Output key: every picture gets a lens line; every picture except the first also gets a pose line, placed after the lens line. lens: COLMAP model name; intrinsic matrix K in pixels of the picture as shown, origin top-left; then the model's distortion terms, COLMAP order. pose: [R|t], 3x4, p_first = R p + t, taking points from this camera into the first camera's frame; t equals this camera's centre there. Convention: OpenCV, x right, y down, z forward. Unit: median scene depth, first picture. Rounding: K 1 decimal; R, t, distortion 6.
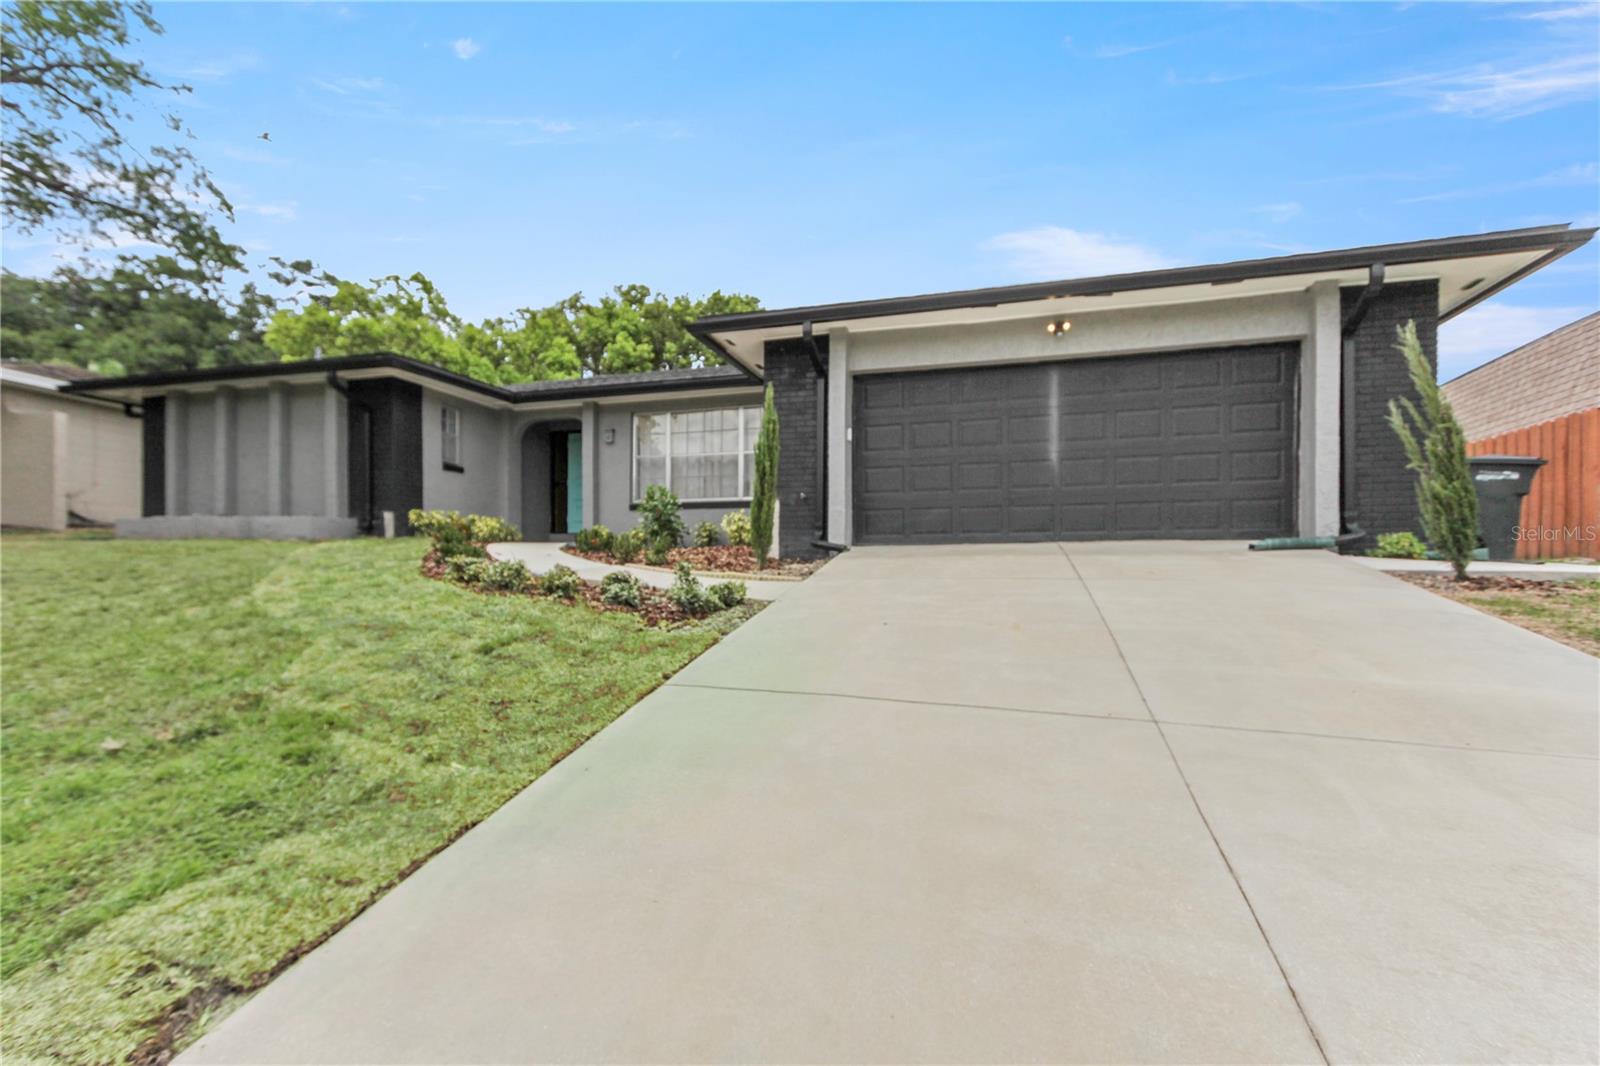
lens RADIAL K [[751.5, 0, 782.7], [0, 751.5, 568.0], [0, 0, 1]] dist [0.022681, -0.000363]
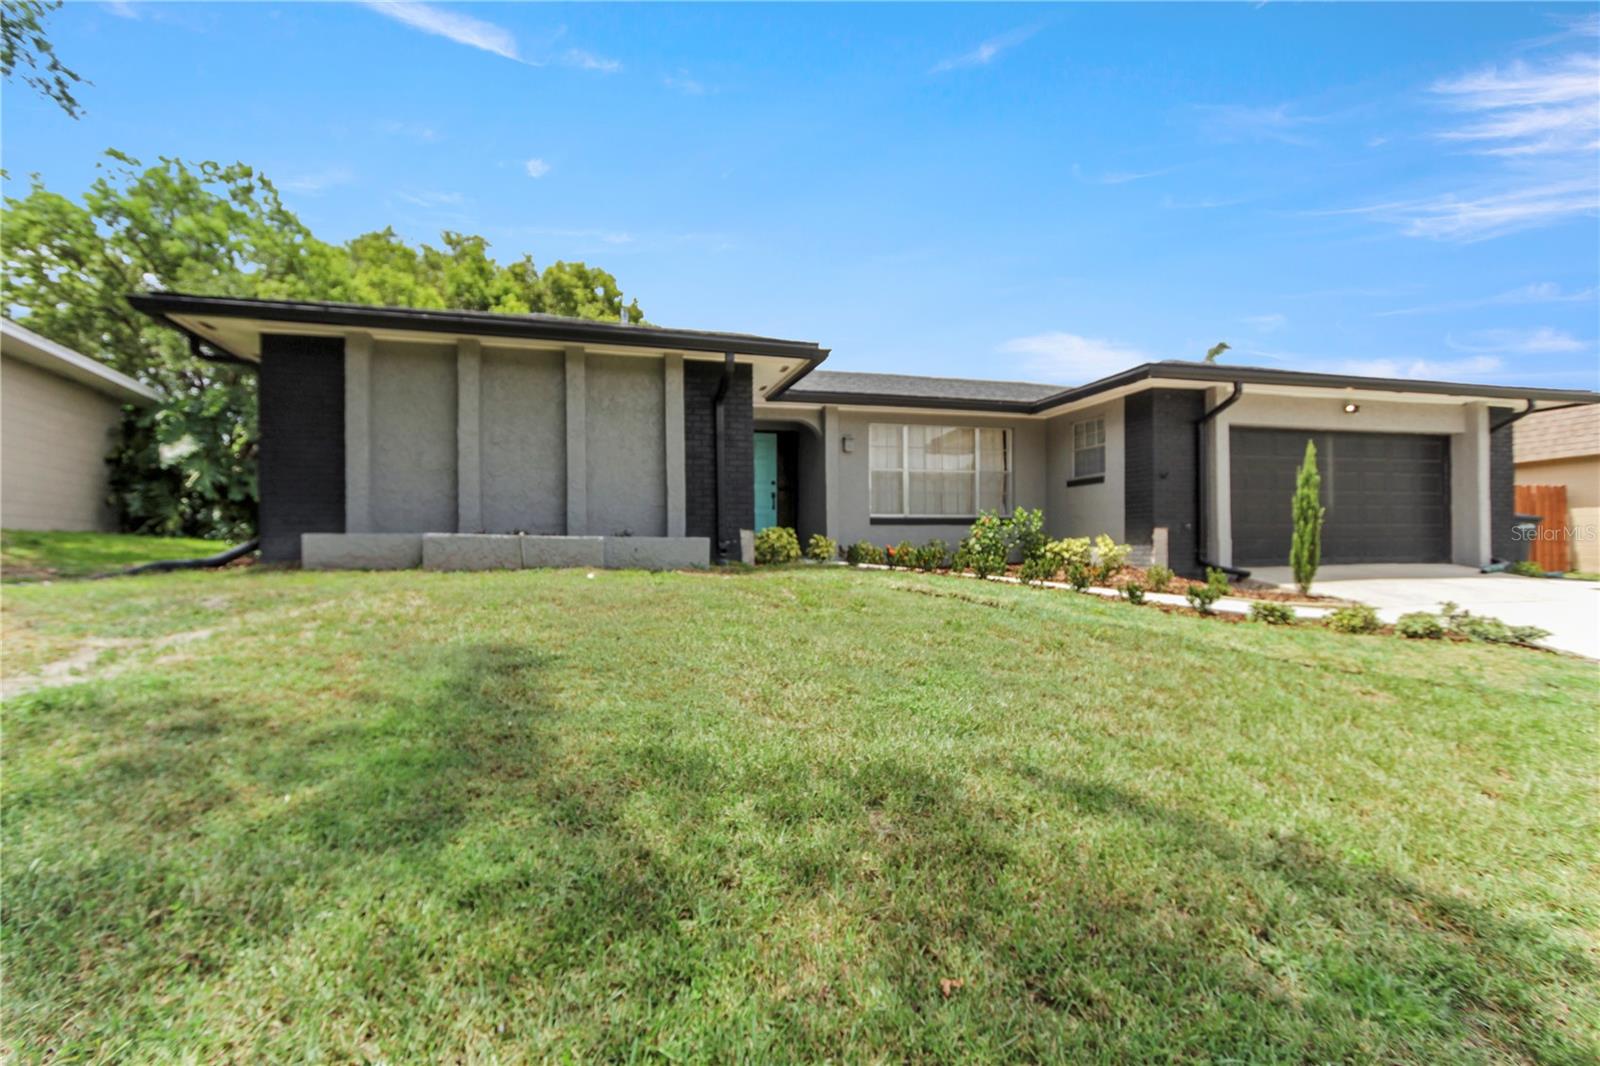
lens RADIAL K [[723.0, 0, 791.0], [0, 723.0, 552.0], [0, 0, 1]] dist [0.015124, 0.000974]
pose [[0.854114, -0.006766, 0.520041, -1.104695], [0.005289, 0.999977, 0.004323, -0.066336], [-0.520059, -0.000942, 0.854130, 0.377794]]
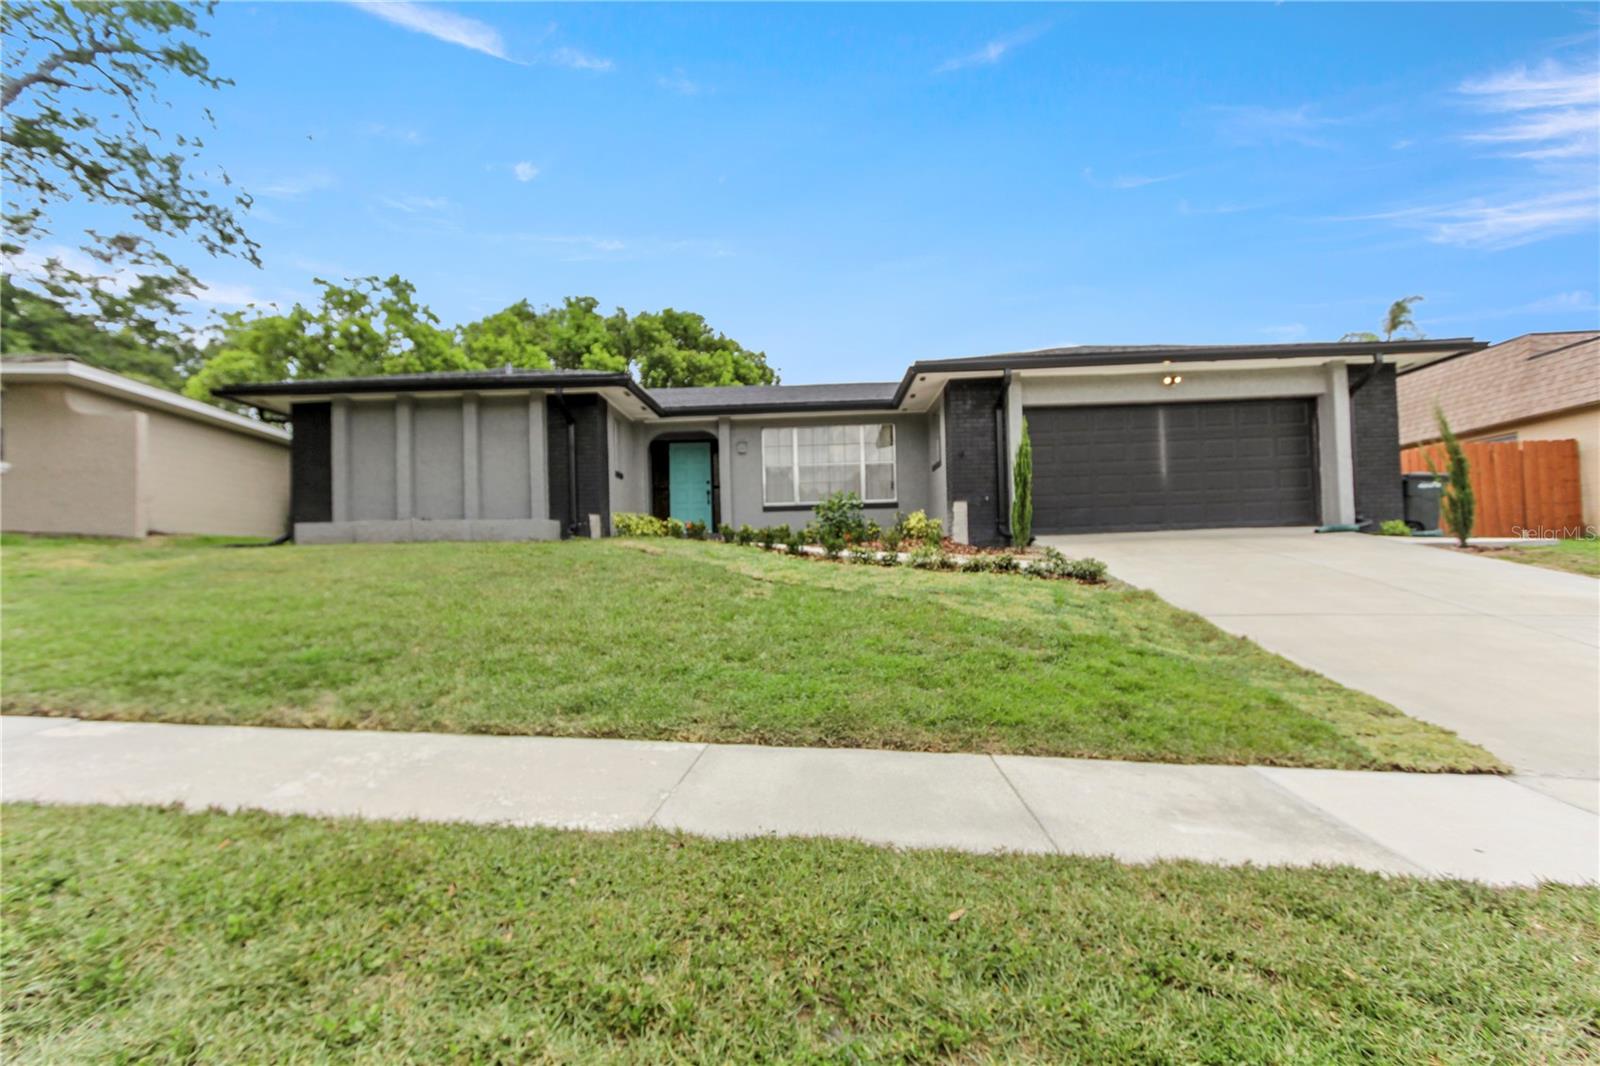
lens RADIAL K [[723.0, 0, 791.0], [0, 723.0, 552.0], [0, 0, 1]] dist [0.015124, 0.000974]
pose [[0.966706, -0.021755, 0.254963, -0.639364], [0.027127, 0.999478, -0.017571, 0.009024], [-0.254448, 0.023902, 0.966791, -0.123239]]
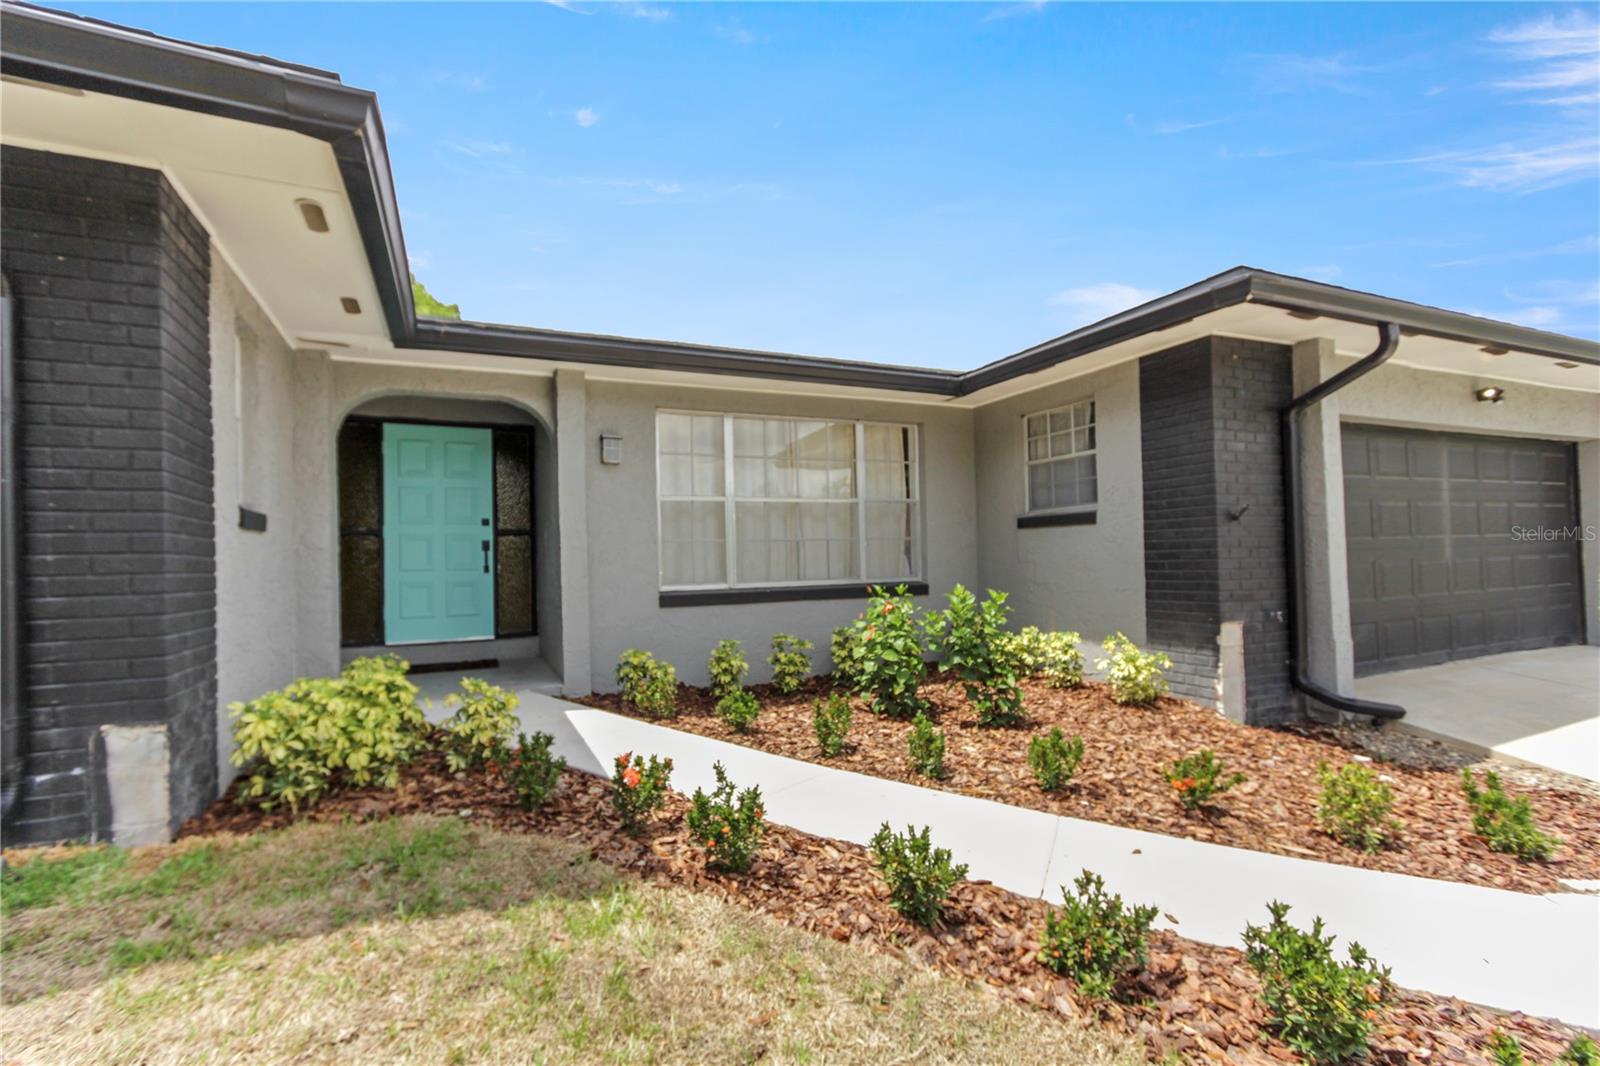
lens RADIAL K [[723.0, 0, 791.0], [0, 723.0, 552.0], [0, 0, 1]] dist [0.015124, 0.000974]
pose [[0.753101, -0.011855, 0.657799, -0.642067], [0.022573, 0.999715, -0.007827, -0.153315], [-0.657518, 0.020743, 0.753153, 0.848328]]
